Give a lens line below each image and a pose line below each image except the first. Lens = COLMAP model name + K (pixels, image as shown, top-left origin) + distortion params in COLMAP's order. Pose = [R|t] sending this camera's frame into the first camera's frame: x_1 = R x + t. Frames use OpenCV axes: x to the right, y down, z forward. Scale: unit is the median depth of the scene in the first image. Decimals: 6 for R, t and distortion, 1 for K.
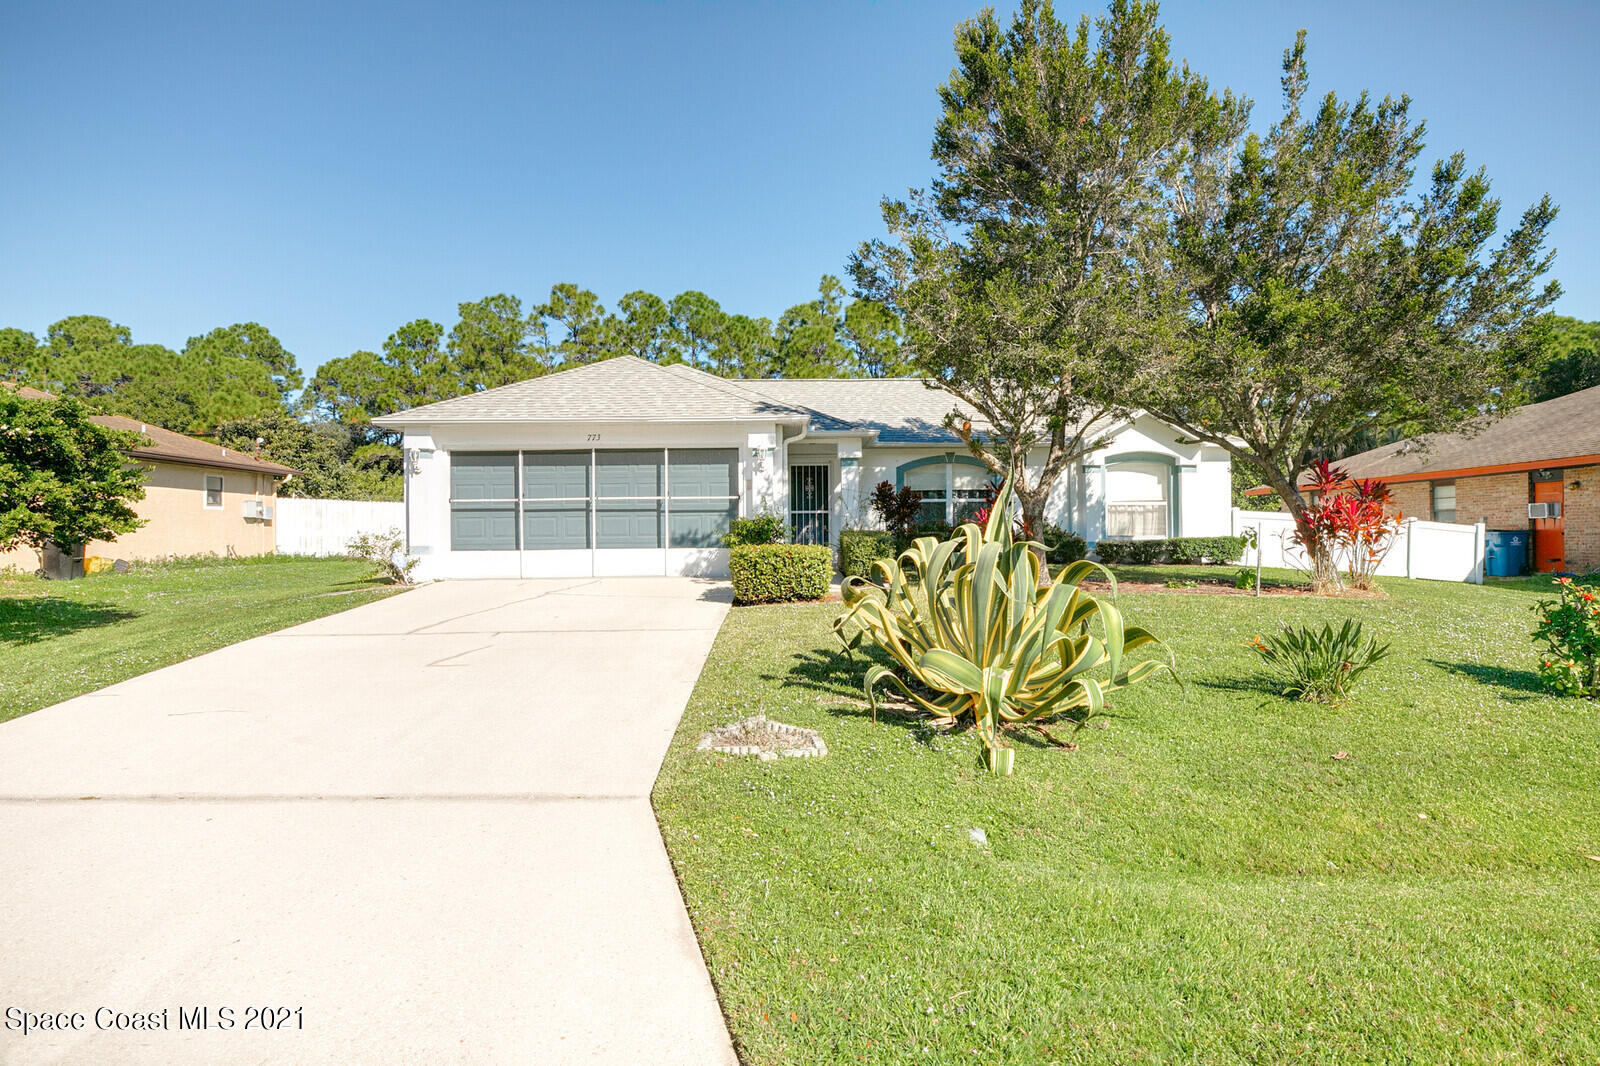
lens RADIAL K [[856.5, 0, 800.0], [0, 856.5, 533.0], [0, 0, 1]] dist [-0.005923, 0.000842]
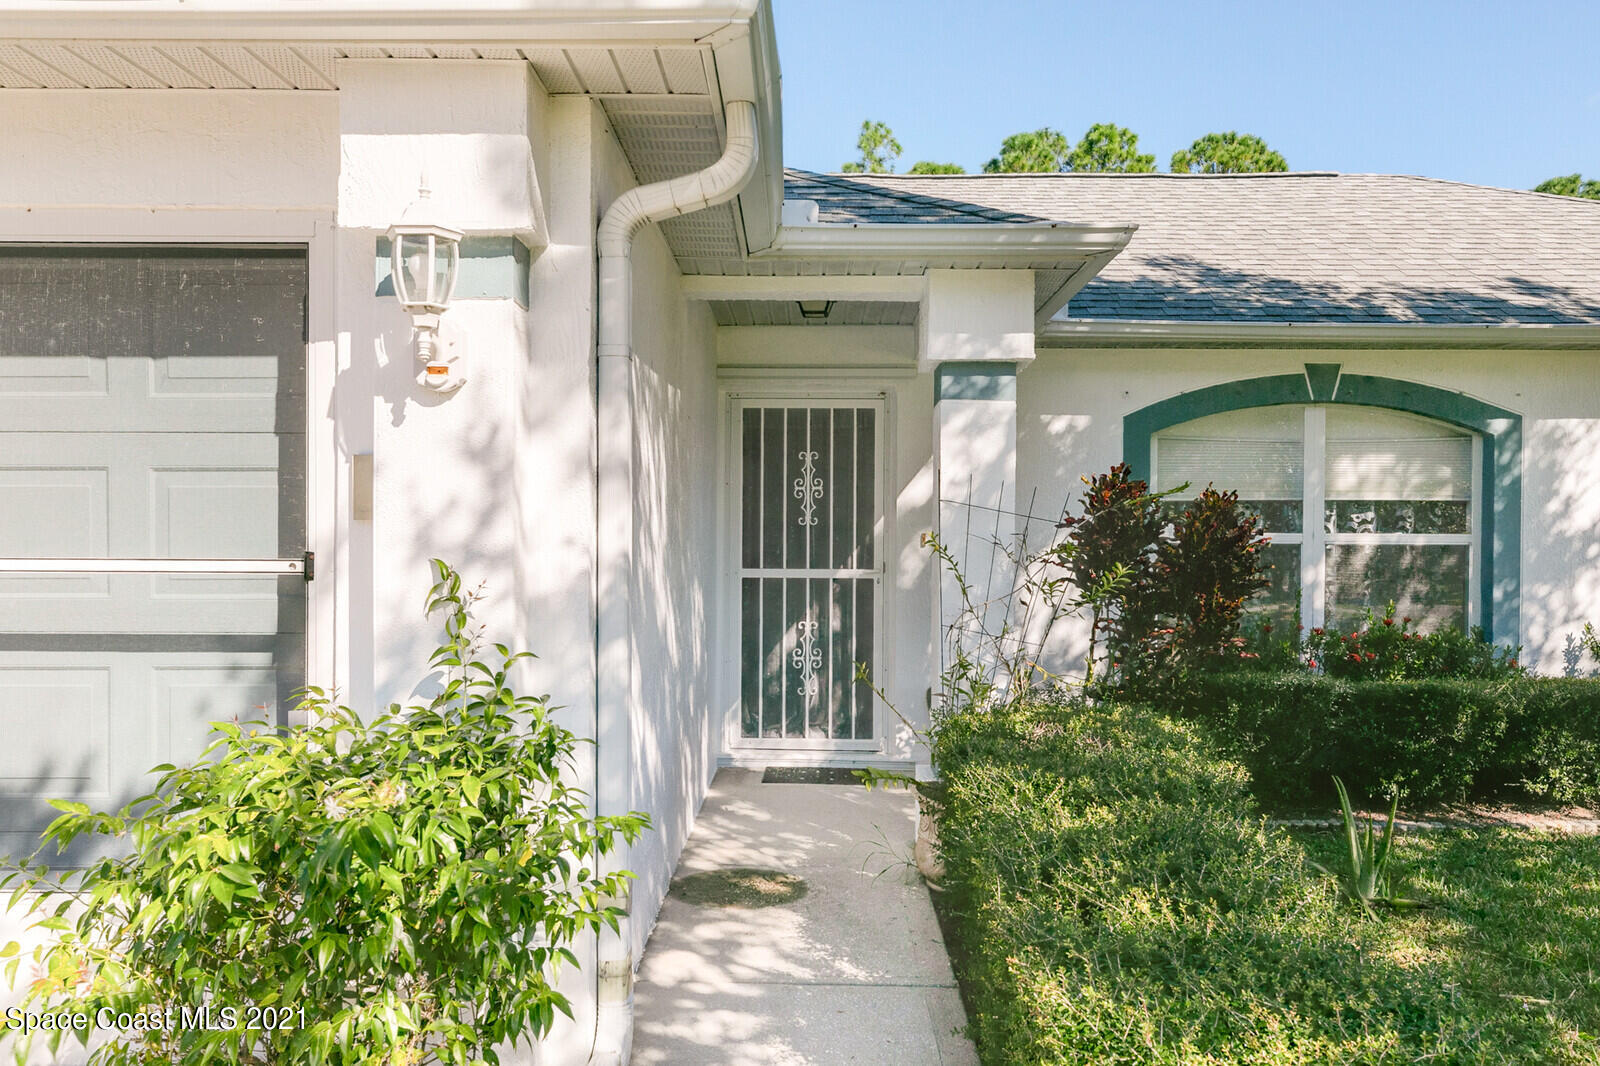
lens RADIAL K [[1256.4, 0, 765.3], [0, 1256.4, 557.7], [0, 0, 1]] dist [0.055062, 0.000375]
pose [[0.998837, 0.019913, -0.043912, 0.019800], [-0.019010, 0.999601, 0.020892, -0.048692], [0.044310, -0.020033, 0.998817, 0.761273]]
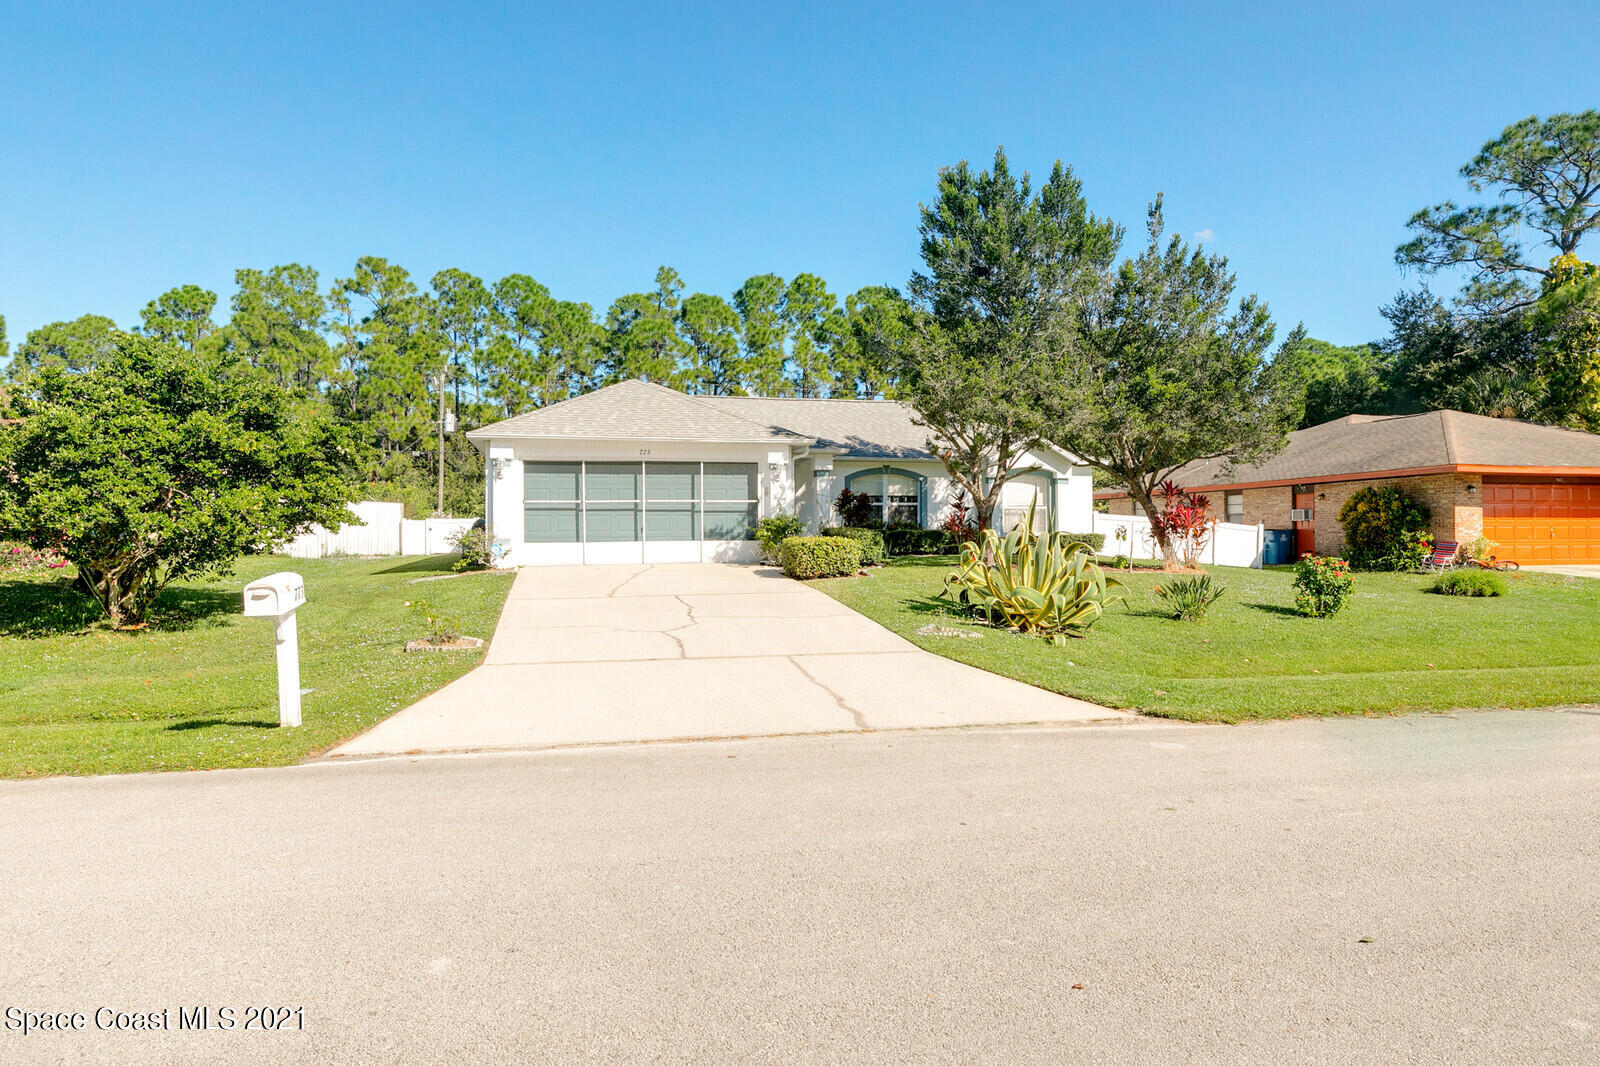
lens RADIAL K [[906.1, 0, 797.7], [0, 906.1, 533.3], [0, 0, 1]] dist [0.003237, -0.000627]
pose [[0.978634, 0.002854, 0.205589, -0.287183], [-0.002956, 0.999996, 0.000190, 0.006452], [-0.205588, -0.000793, 0.978638, -0.339461]]
